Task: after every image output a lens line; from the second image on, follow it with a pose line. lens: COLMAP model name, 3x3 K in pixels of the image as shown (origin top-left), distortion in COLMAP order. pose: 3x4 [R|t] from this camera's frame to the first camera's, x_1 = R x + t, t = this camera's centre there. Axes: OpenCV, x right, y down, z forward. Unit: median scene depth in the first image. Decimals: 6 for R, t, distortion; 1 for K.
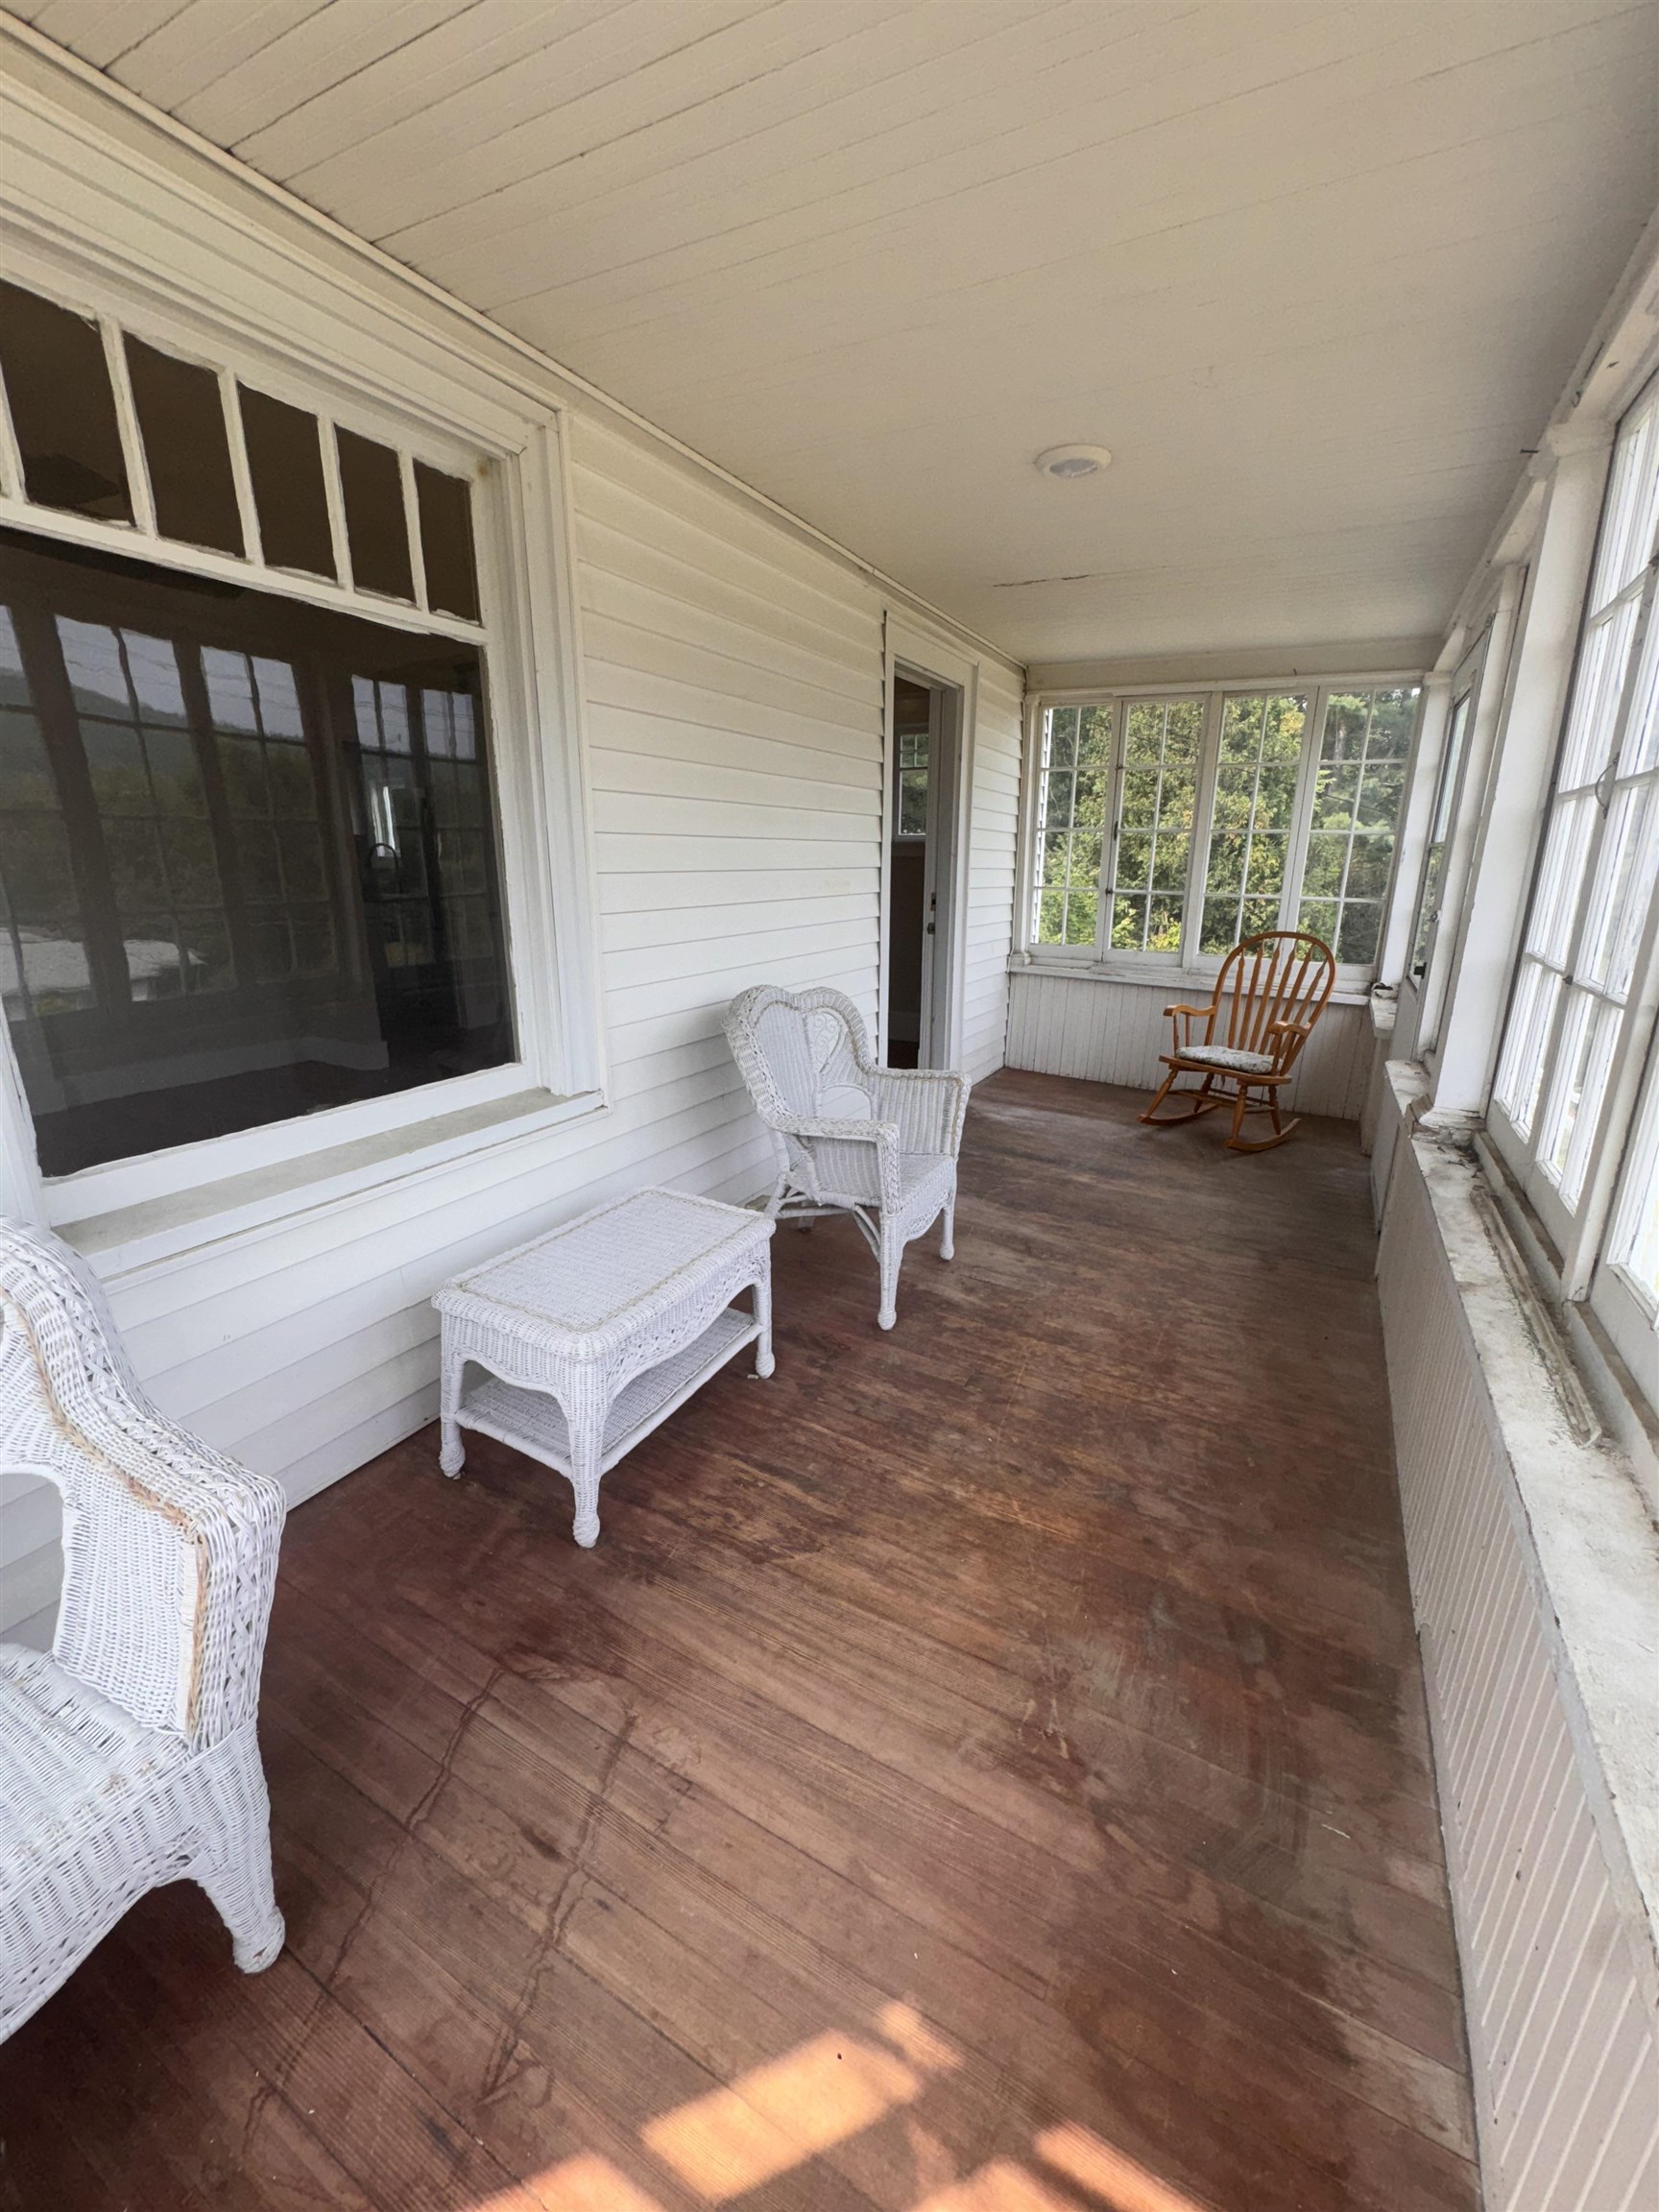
lens RADIAL K [[881.8, 0, 829.5], [0, 881.8, 1106.0], [0, 0, 1]] dist [-0.002901, 0.000268]
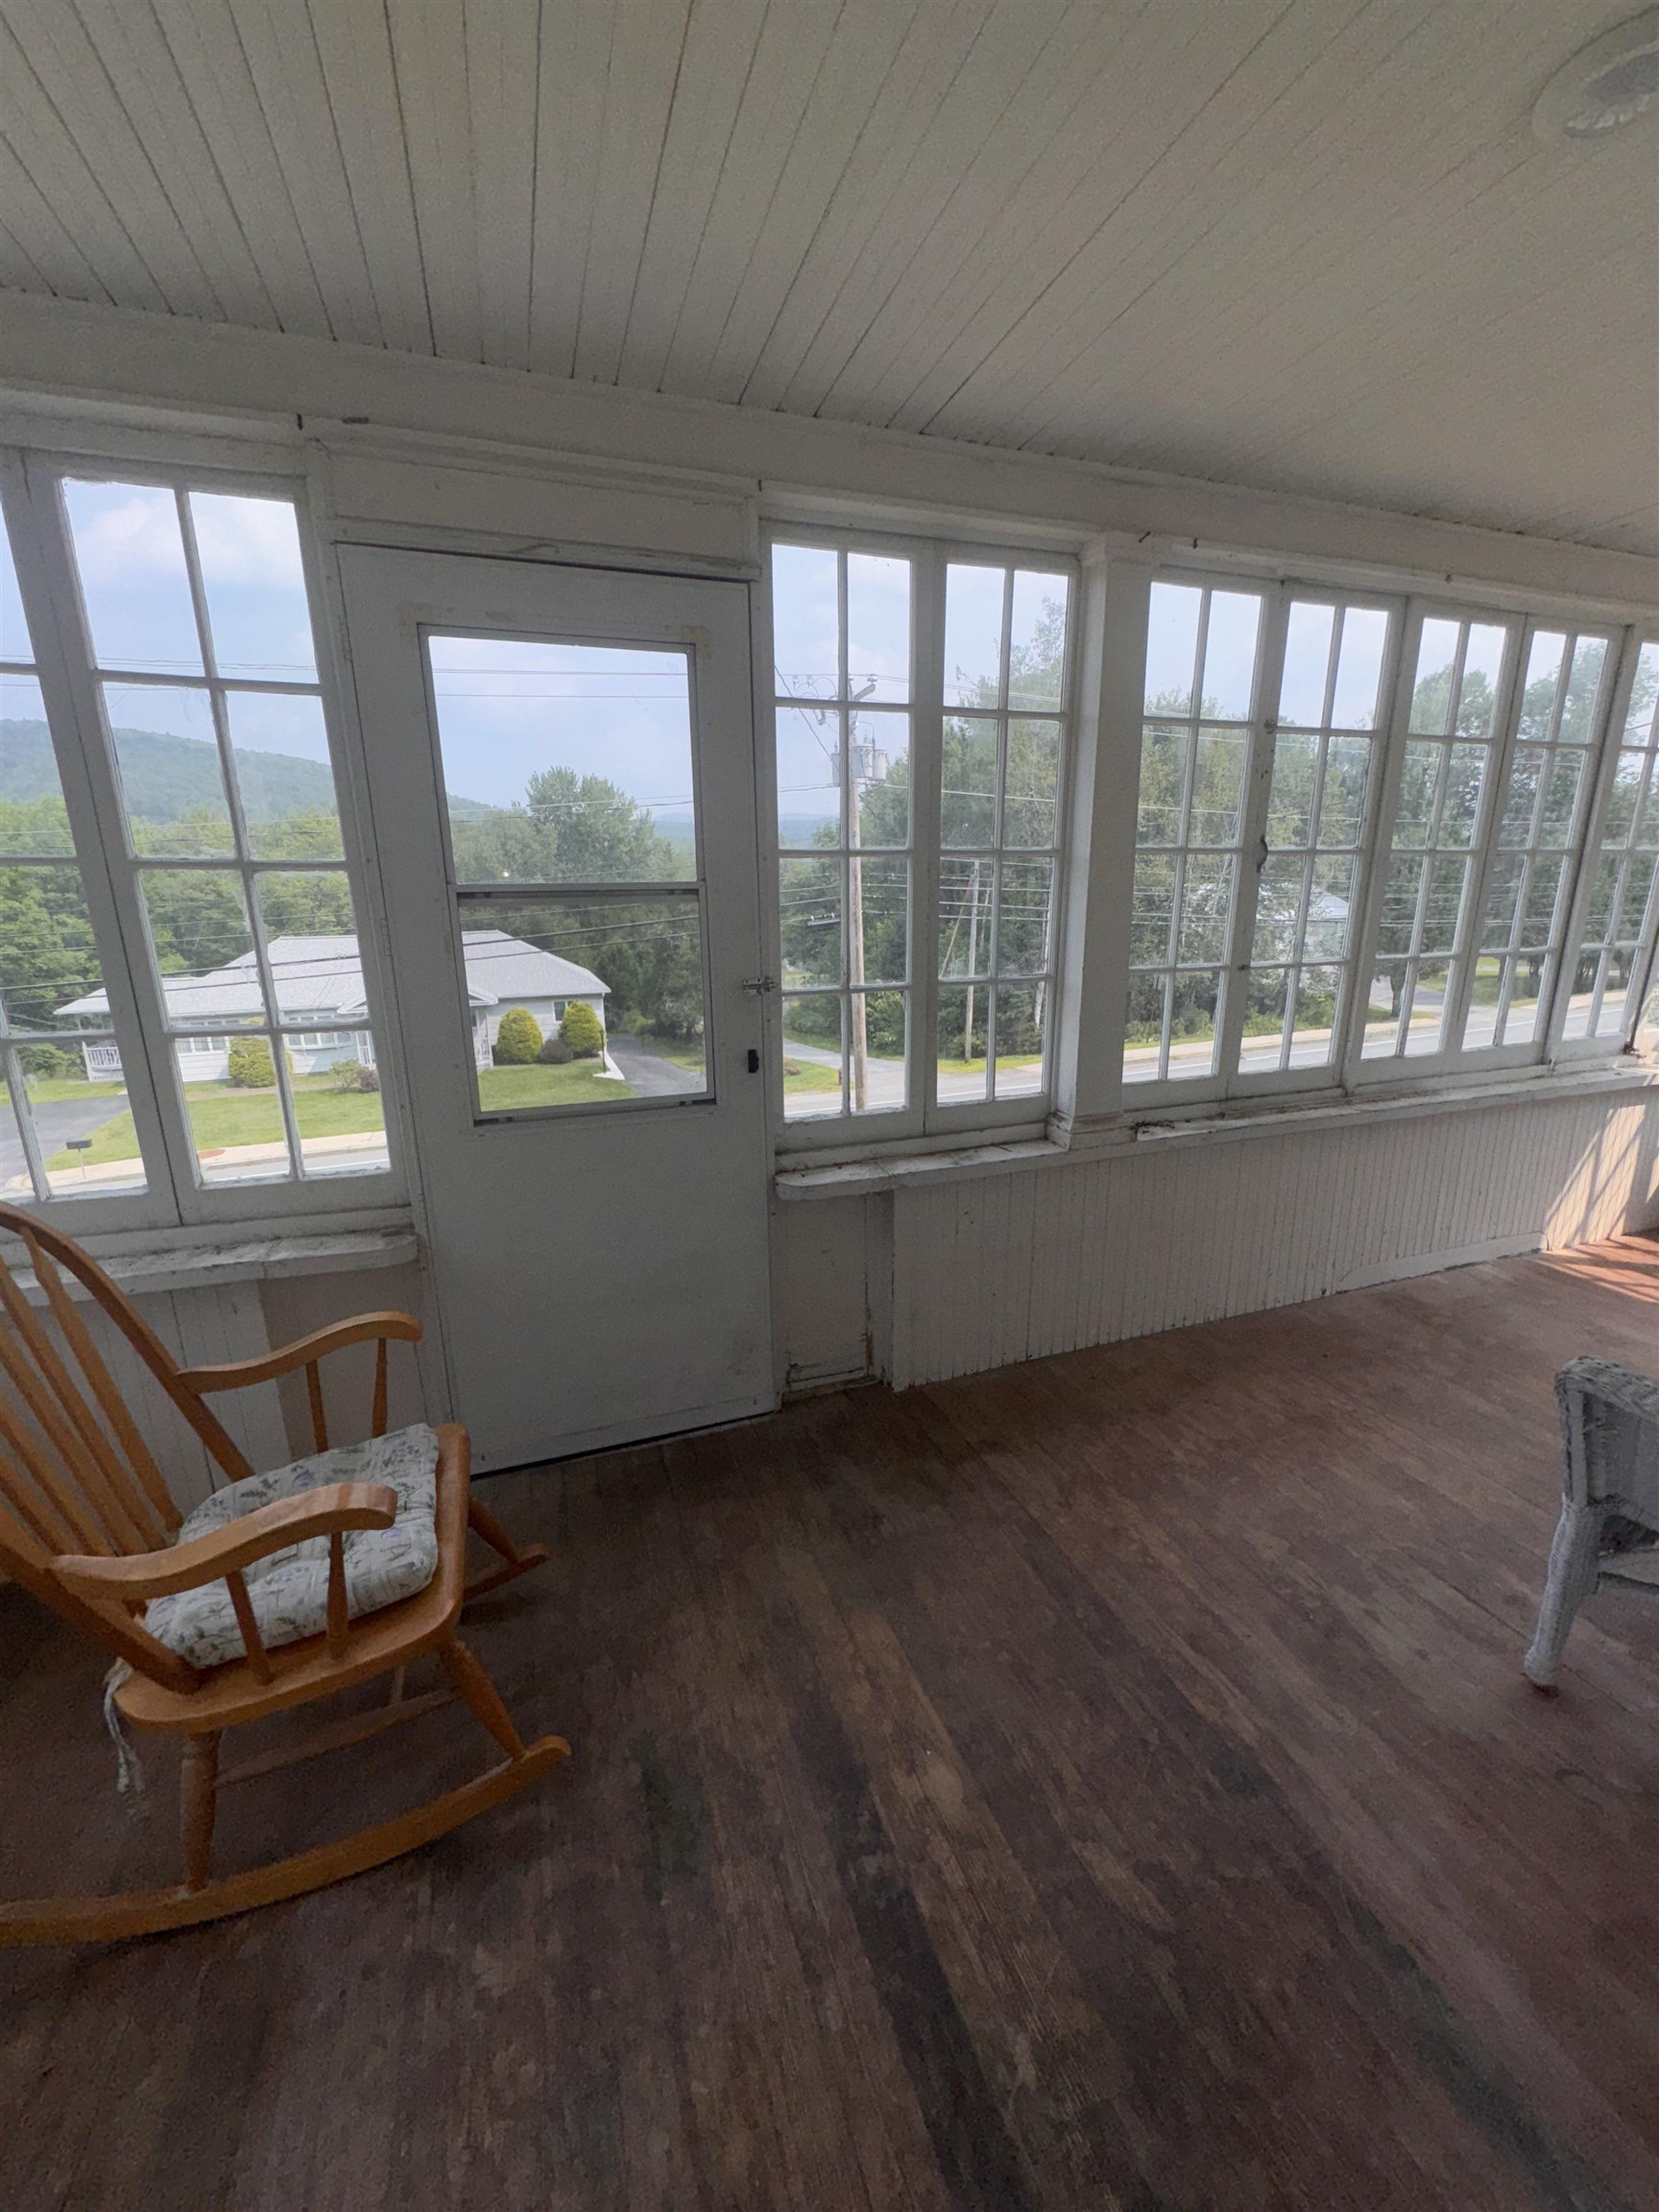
lens RADIAL K [[881.8, 0, 829.5], [0, 881.8, 1106.0], [0, 0, 1]] dist [-0.002901, 0.000268]
pose [[-0.742656, -0.169689, 0.647818, 0.160789], [0.189244, 0.874756, 0.446081, -0.422938], [-0.642377, 0.453880, -0.617530, 1.399041]]
